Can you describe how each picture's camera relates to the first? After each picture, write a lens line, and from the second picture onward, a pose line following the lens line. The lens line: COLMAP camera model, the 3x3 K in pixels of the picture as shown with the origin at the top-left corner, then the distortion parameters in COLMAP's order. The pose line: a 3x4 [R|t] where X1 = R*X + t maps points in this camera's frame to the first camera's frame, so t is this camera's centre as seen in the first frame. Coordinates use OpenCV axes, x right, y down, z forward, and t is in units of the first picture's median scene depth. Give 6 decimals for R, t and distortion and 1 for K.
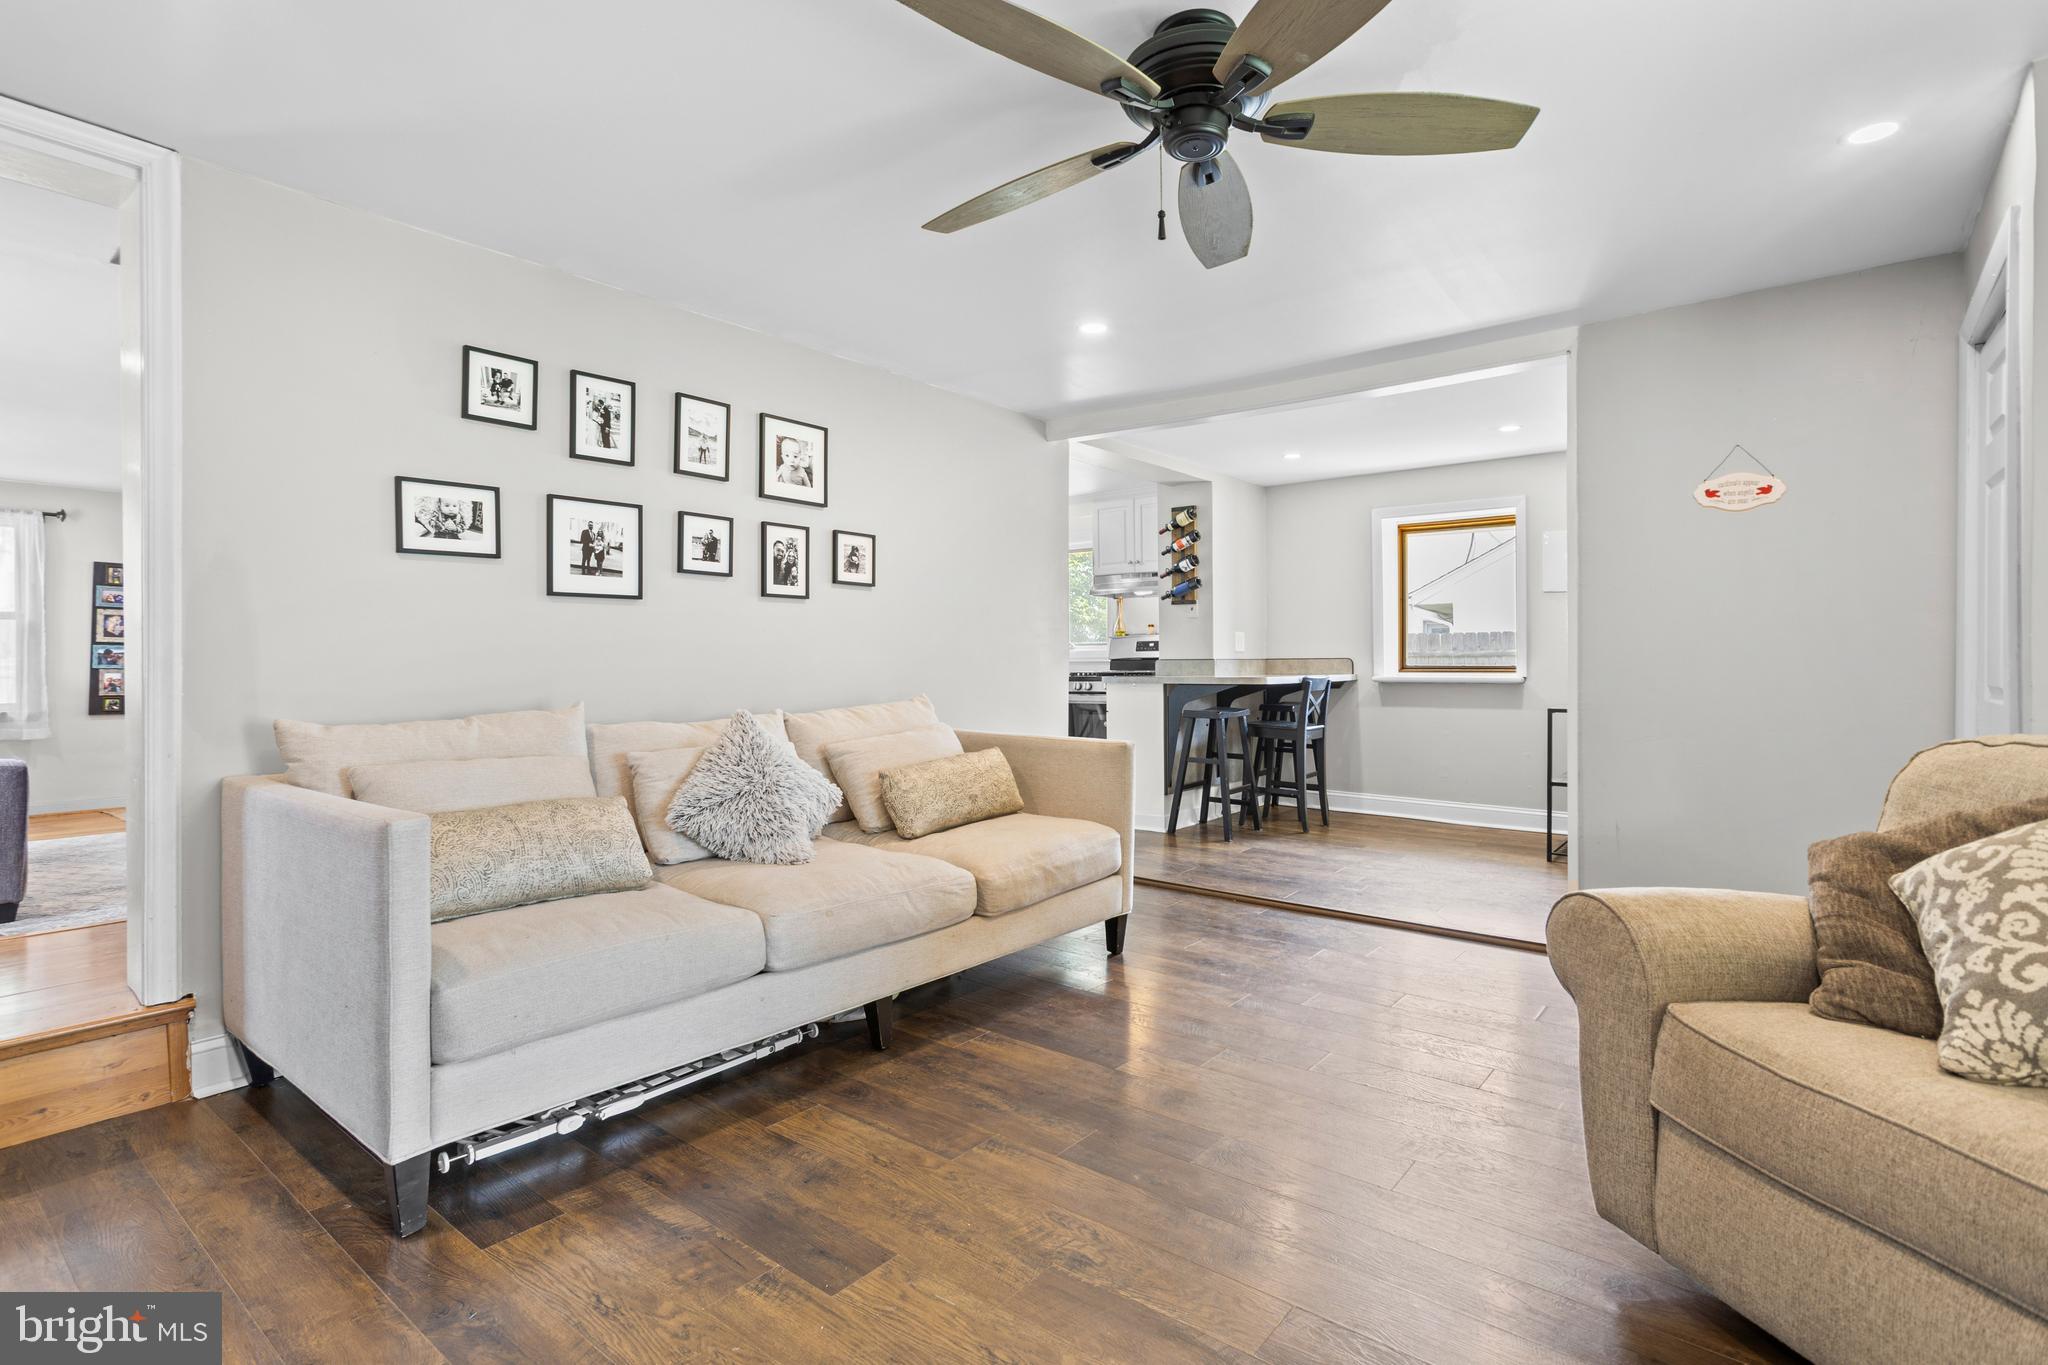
lens RADIAL K [[1015.3, 0, 1027.2], [0, 1015.3, 658.2], [0, 0, 1]] dist [-0.056960, 0.036045]
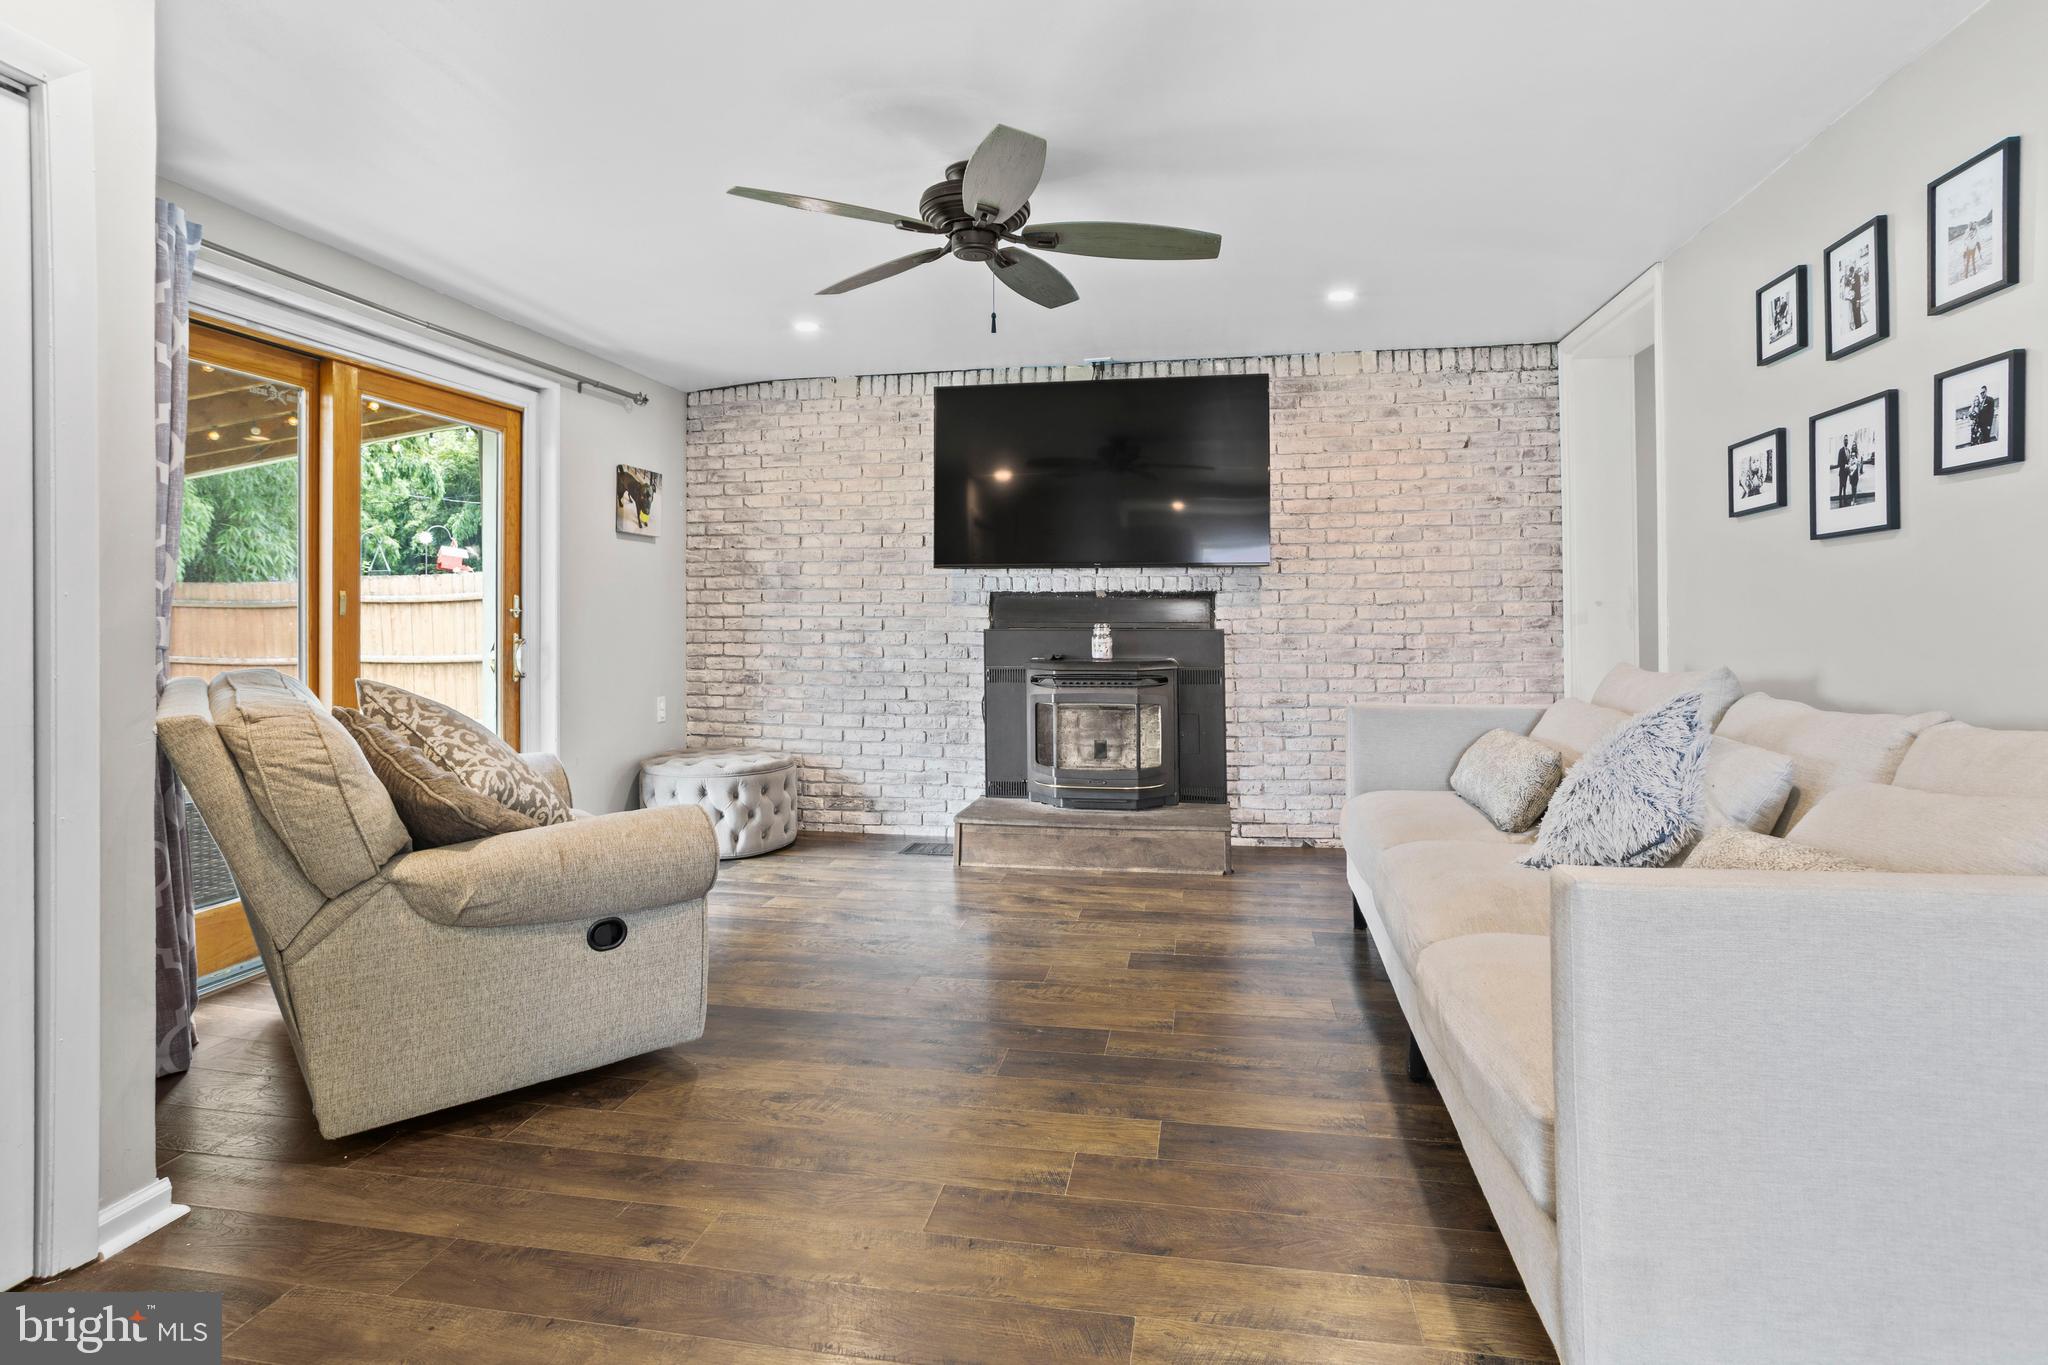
lens RADIAL K [[1015.3, 0, 1027.2], [0, 1015.3, 658.2], [0, 0, 1]] dist [-0.056960, 0.036045]
pose [[-0.882605, 0.024535, -0.469474, 0.464231], [0.008212, 0.999290, 0.036784, -0.000869], [0.470043, 0.028610, -0.882180, 1.371328]]
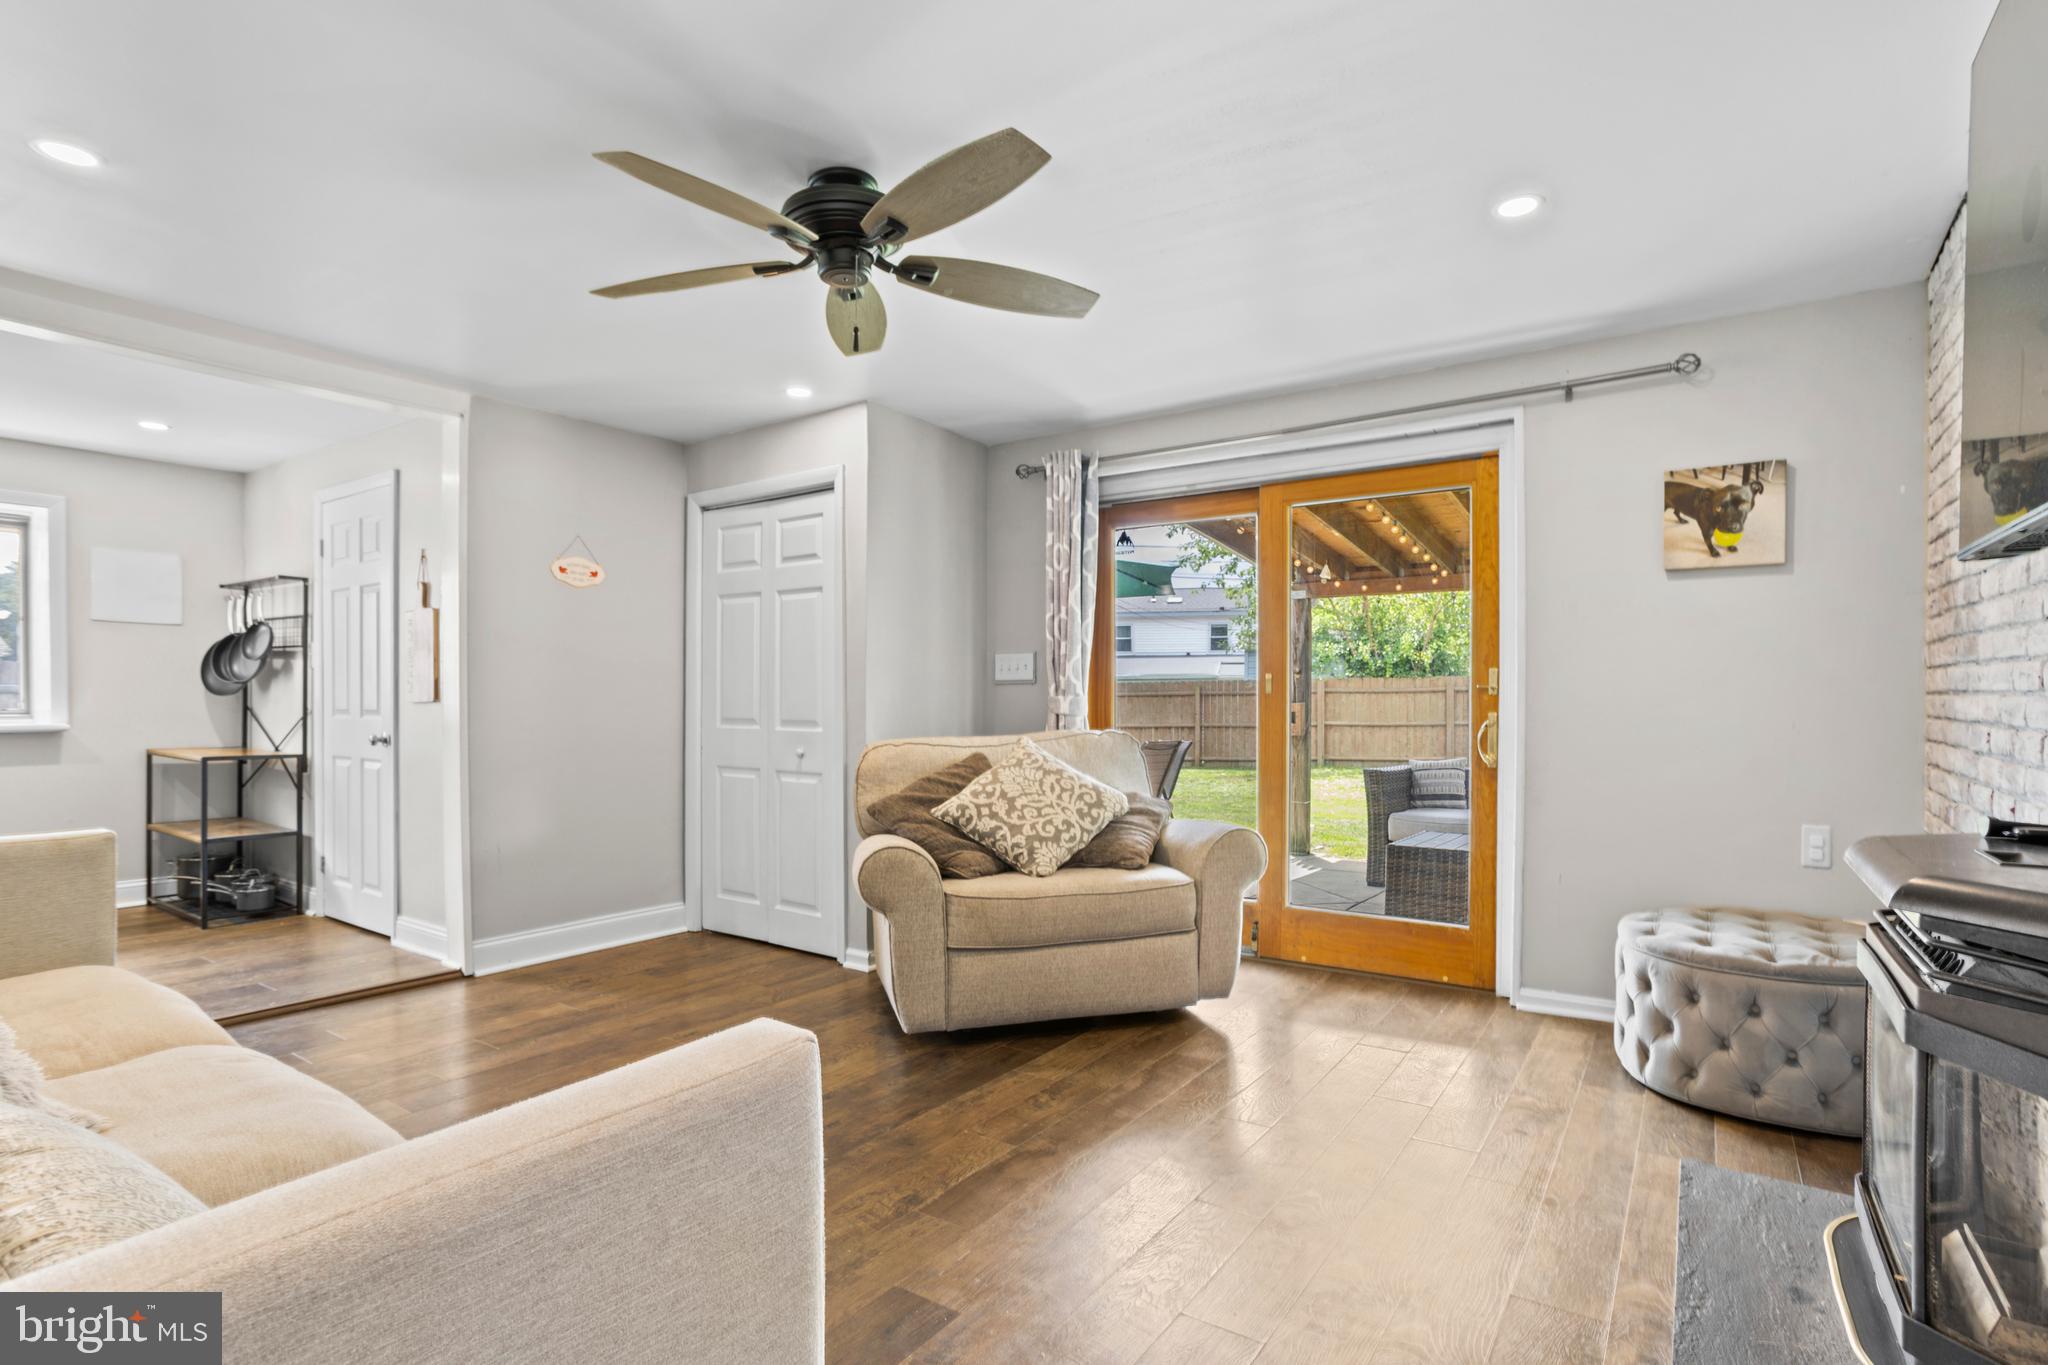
lens RADIAL K [[1016.6, 0, 1020.6], [0, 1016.6, 716.5], [0, 0, 1]] dist [-0.013384, -0.000095]
pose [[-0.064397, -0.011843, 0.997854, -0.654616], [-0.003373, 0.999926, 0.011650, 0.002351], [-0.997919, -0.002615, -0.064433, 0.529782]]
